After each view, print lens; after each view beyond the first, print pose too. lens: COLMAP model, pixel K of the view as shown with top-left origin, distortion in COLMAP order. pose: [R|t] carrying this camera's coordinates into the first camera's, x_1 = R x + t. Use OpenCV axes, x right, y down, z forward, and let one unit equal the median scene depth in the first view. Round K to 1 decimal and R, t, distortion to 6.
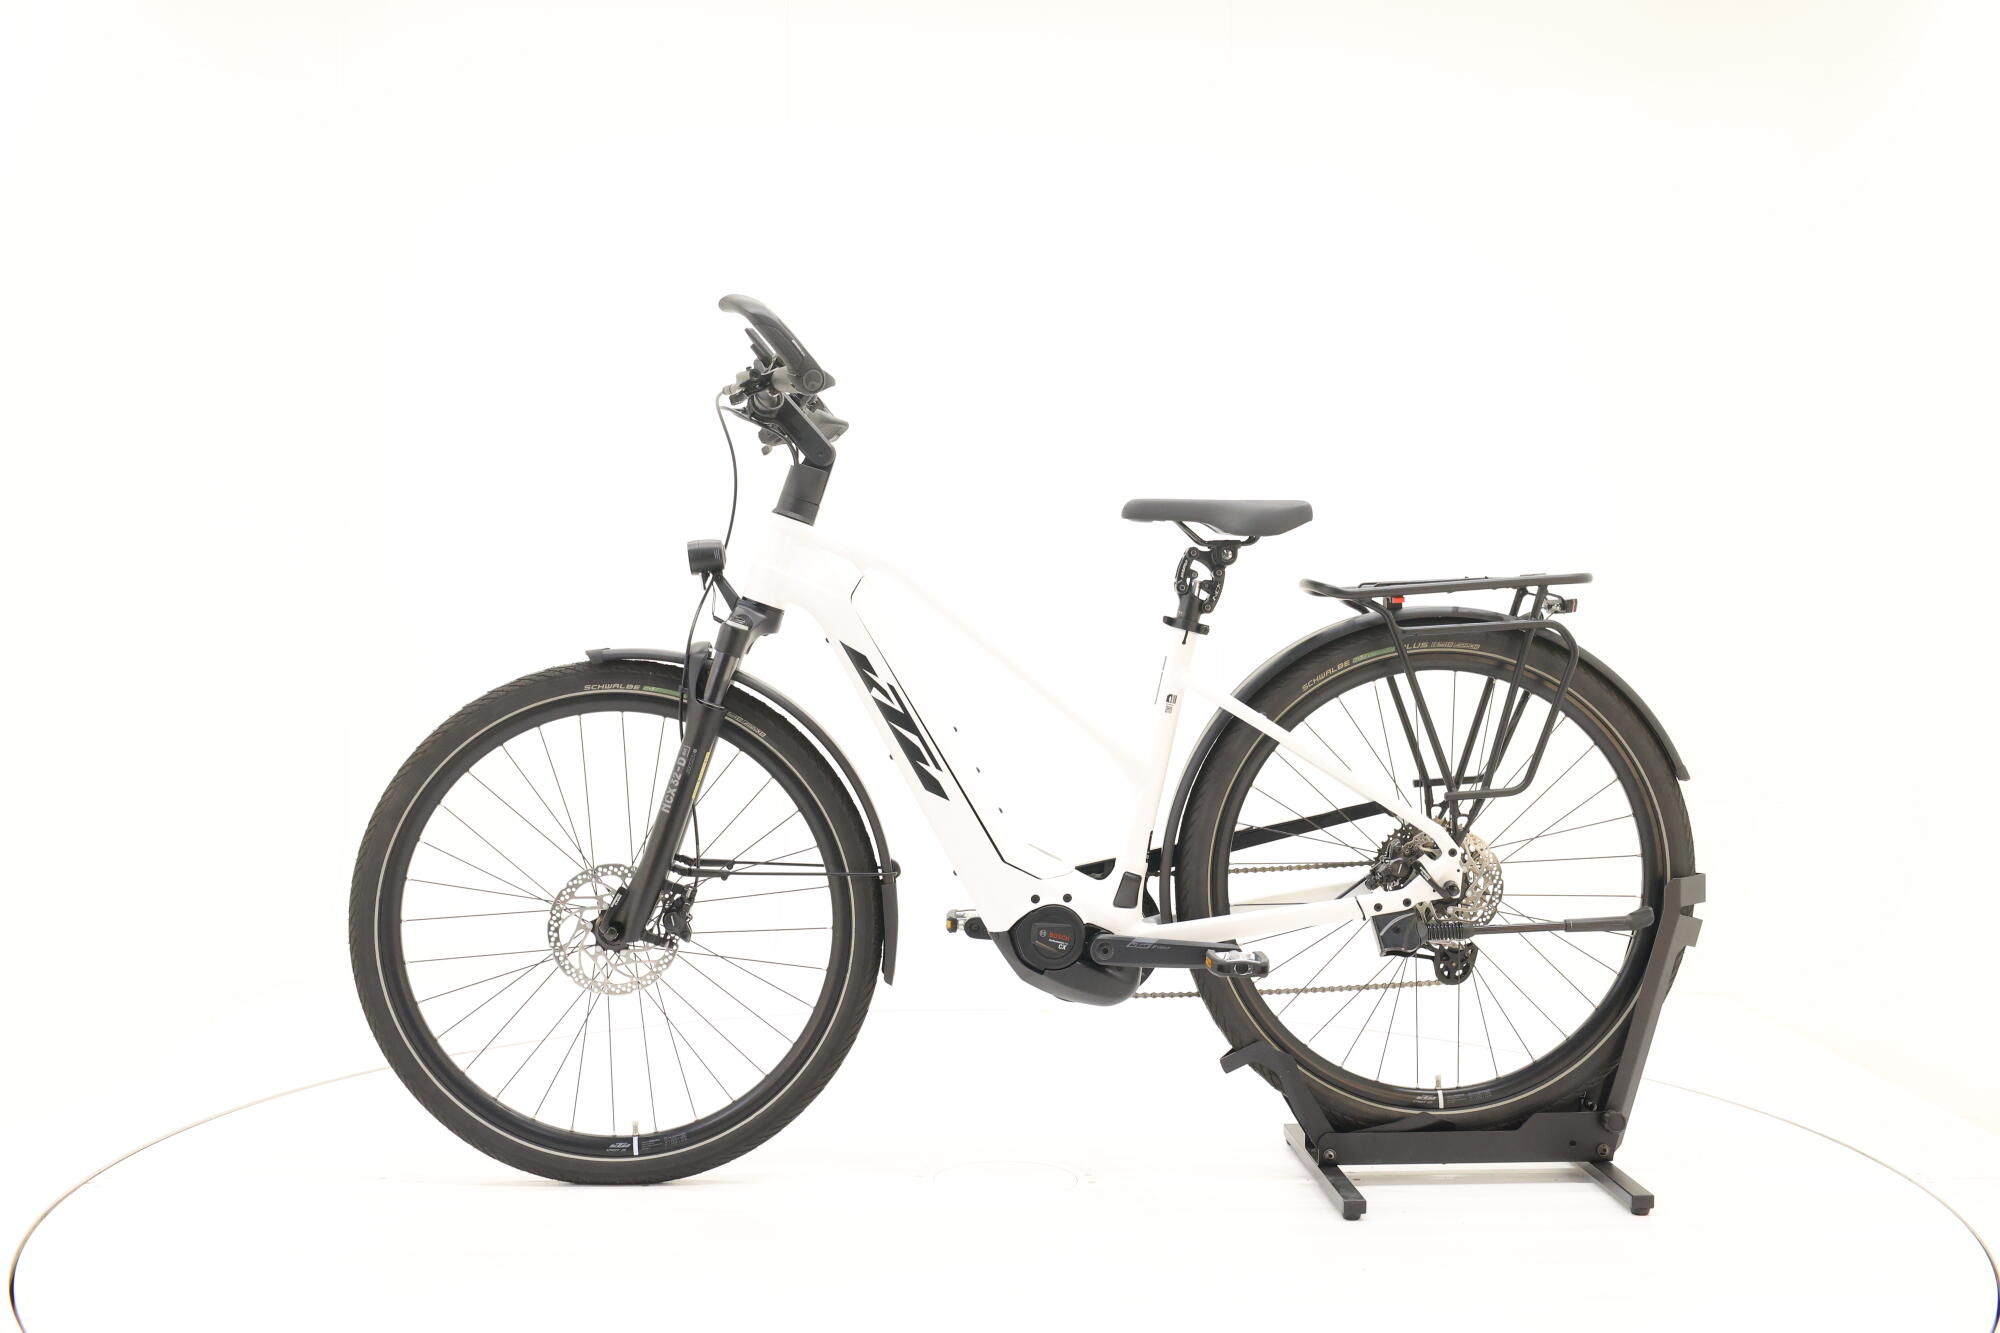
lens RADIAL K [[2159.5, 0, 1000.0], [0, 2159.5, 666.5], [0, 0, 1]] dist [0.004531, 0.005324]
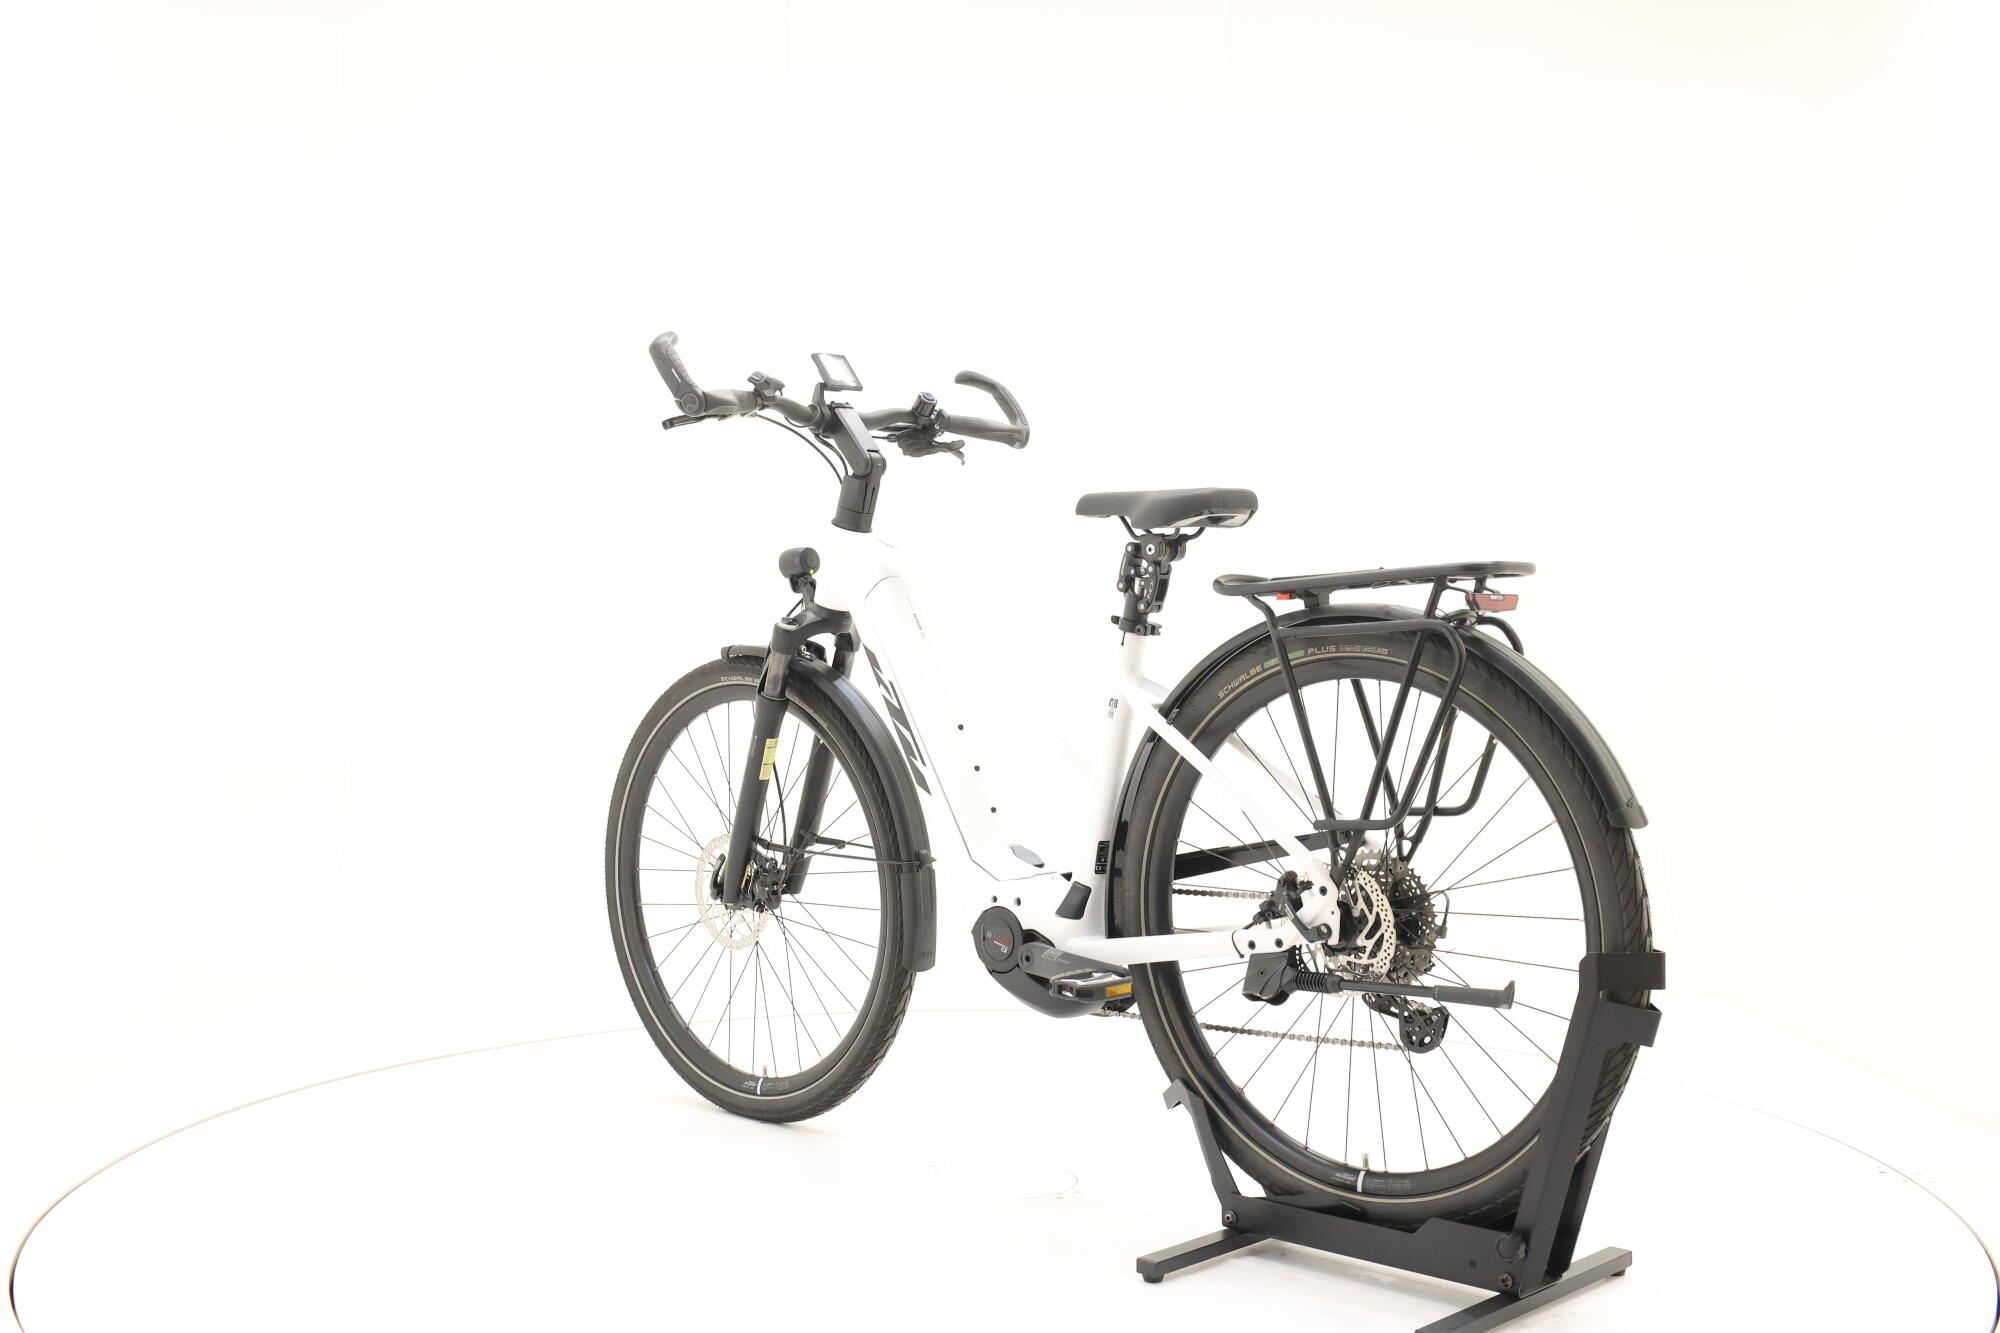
lens RADIAL K [[2159.5, 0, 1000.0], [0, 2159.5, 666.5], [0, 0, 1]] dist [0.004531, 0.005324]
pose [[0.688492, 0.014999, -0.725089, 0.728570], [-0.016780, 0.999848, 0.004749, -0.004678], [0.725050, 0.008897, 0.688639, 0.310586]]
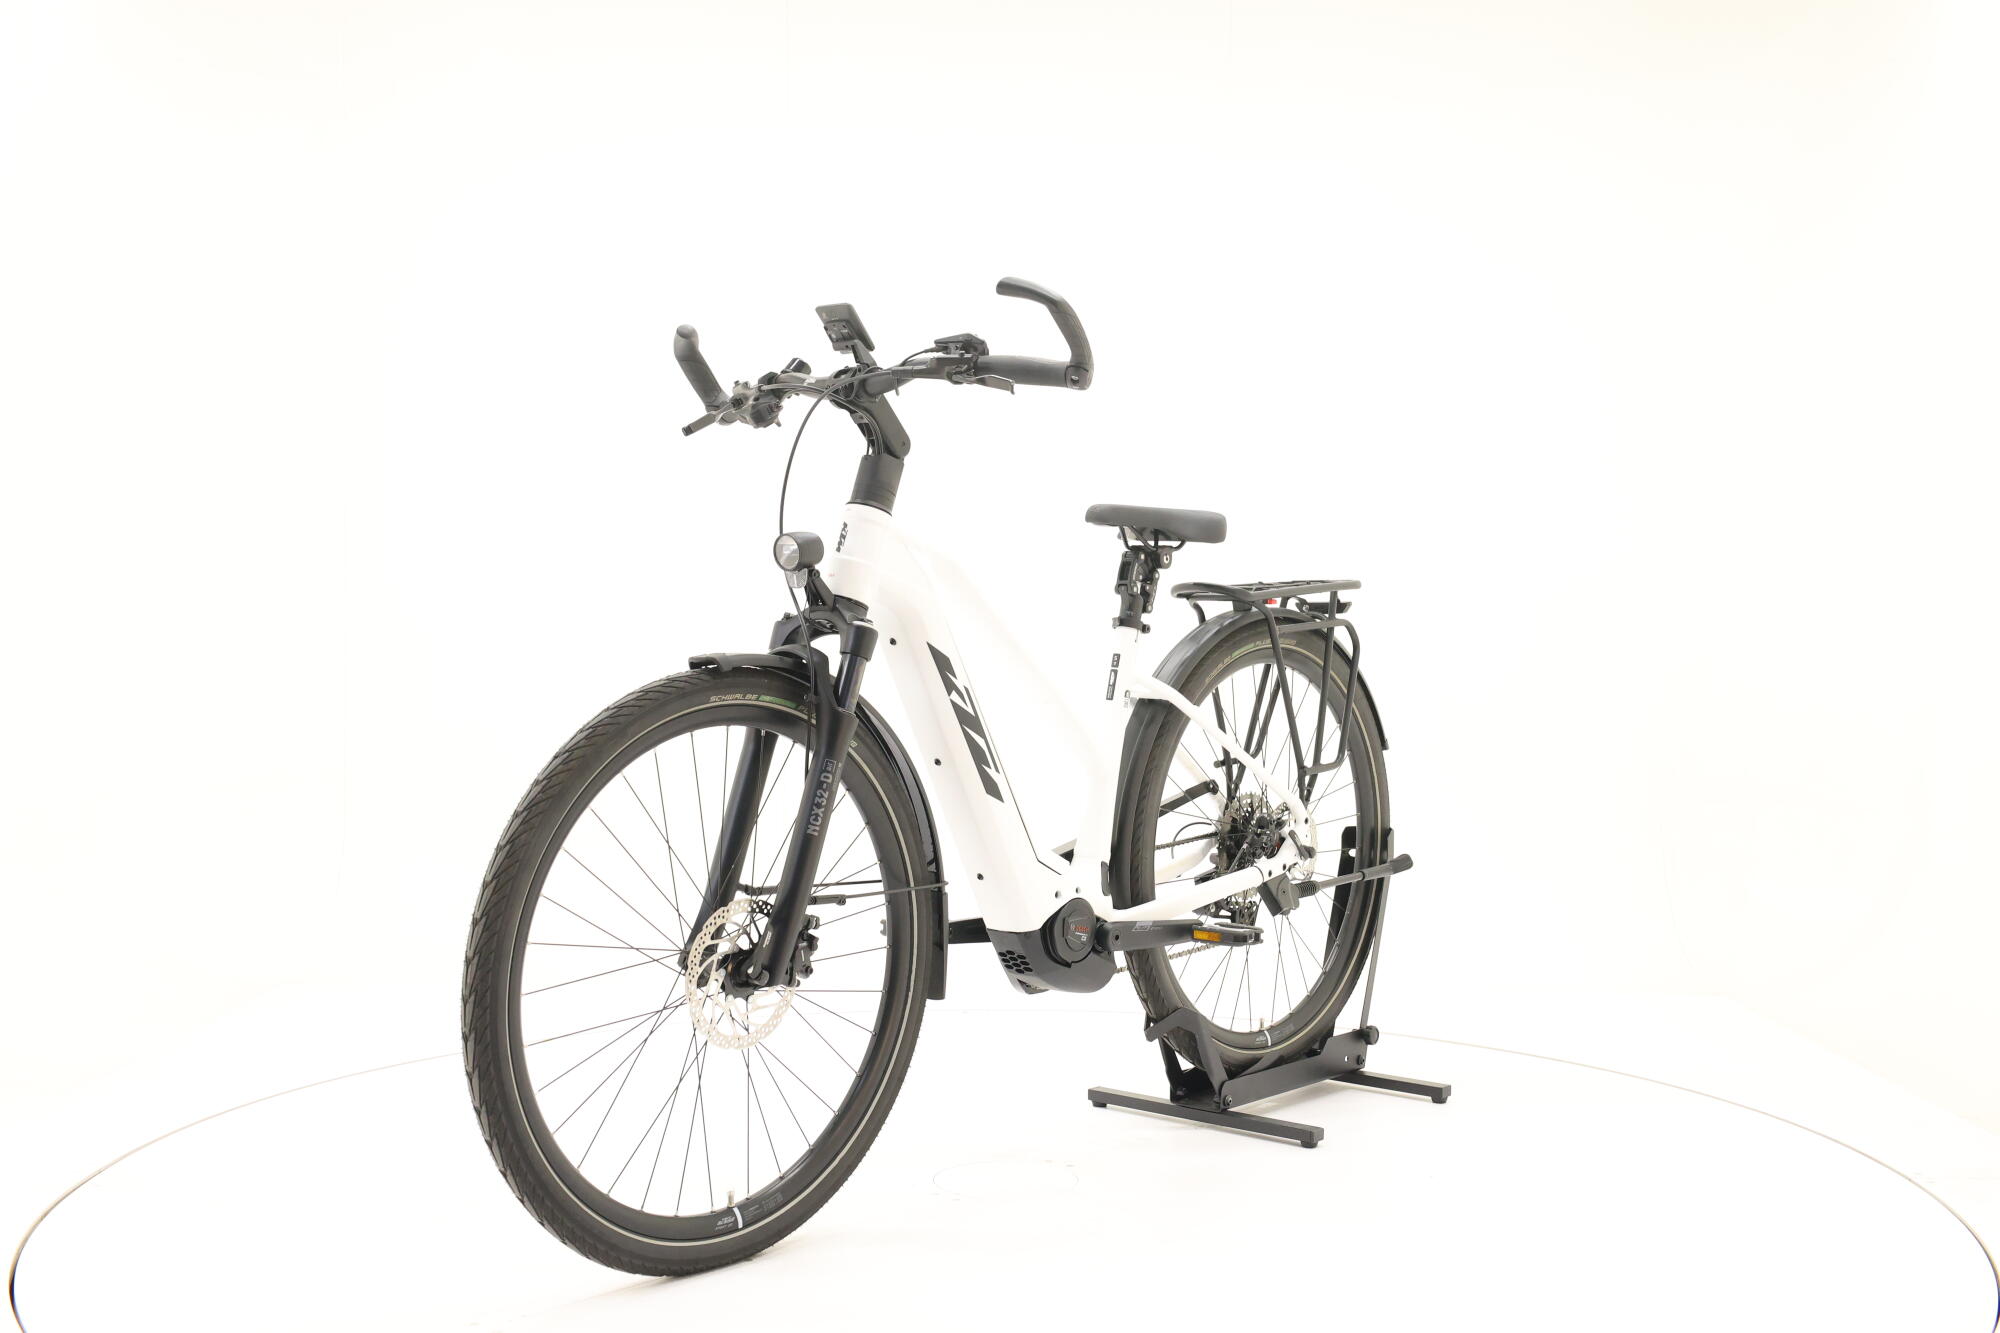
lens RADIAL K [[2159.5, 0, 1000.0], [0, 2159.5, 666.5], [0, 0, 1]] dist [0.004531, 0.005324]
pose [[0.698279, -0.017468, 0.715613, -0.717576], [0.013545, 0.999846, 0.011190, -0.011223], [-0.715698, 0.001879, 0.698408, 0.305515]]
